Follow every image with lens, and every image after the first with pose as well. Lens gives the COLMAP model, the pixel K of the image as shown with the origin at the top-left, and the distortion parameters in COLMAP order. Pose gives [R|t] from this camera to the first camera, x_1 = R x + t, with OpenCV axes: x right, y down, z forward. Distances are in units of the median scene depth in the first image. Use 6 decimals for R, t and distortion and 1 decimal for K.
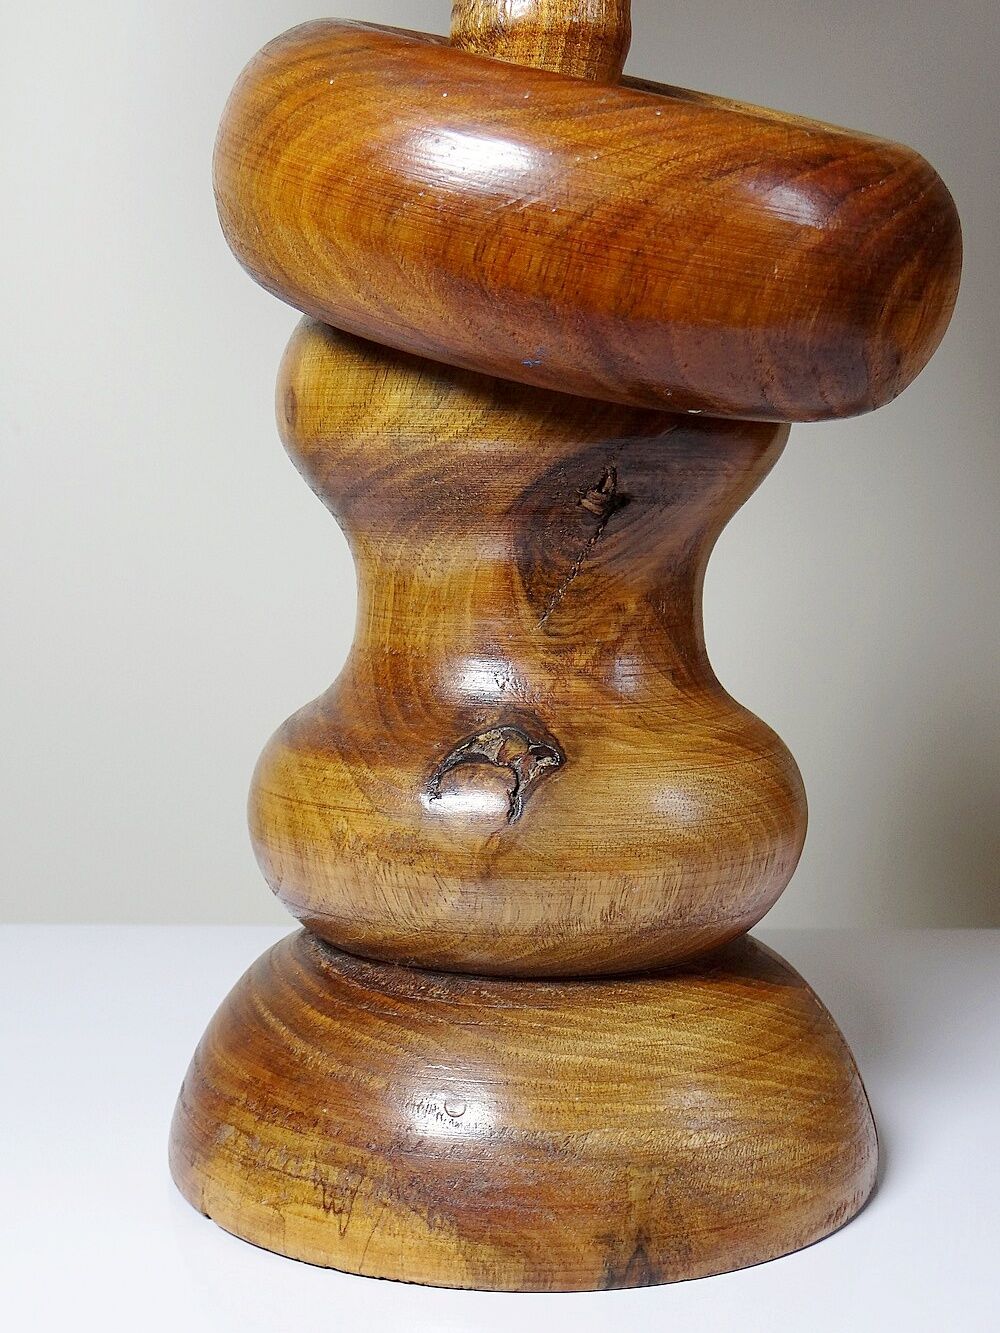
lens RADIAL K [[1851.0, 0, 500.0], [0, 1851.0, 666.5], [0, 0, 1]] dist [0.008576, -0.001237]
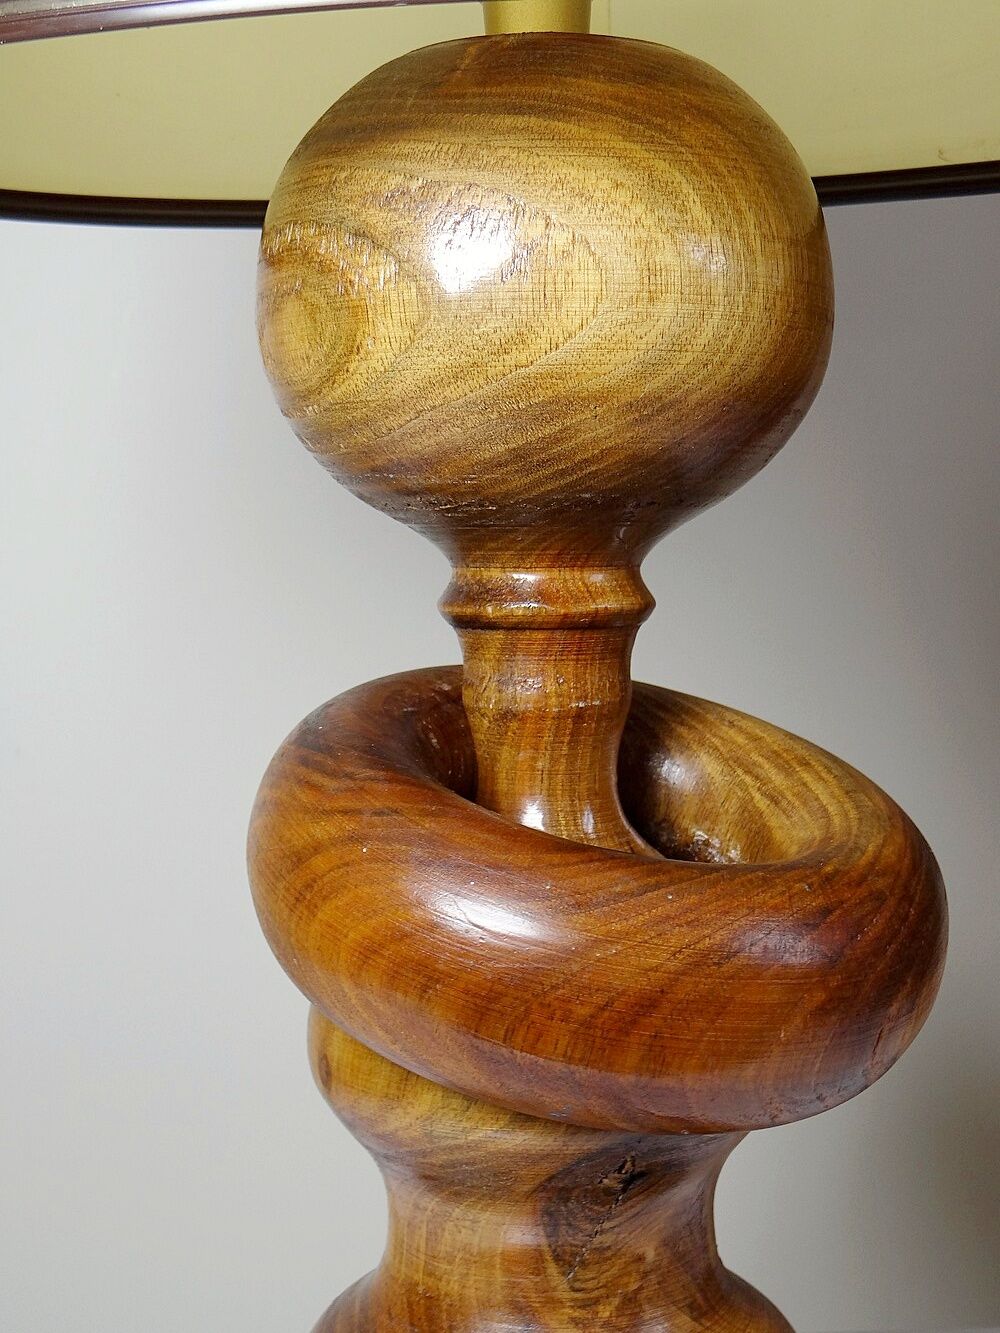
lens RADIAL K [[1851.0, 0, 500.0], [0, 1851.0, 666.5], [0, 0, 1]] dist [0.008576, -0.001237]
pose [[0.999443, -0.028349, 0.017625, -0.026094], [0.028658, 0.999436, -0.017508, -0.372711], [-0.017118, 0.018004, 0.999691, -0.074735]]
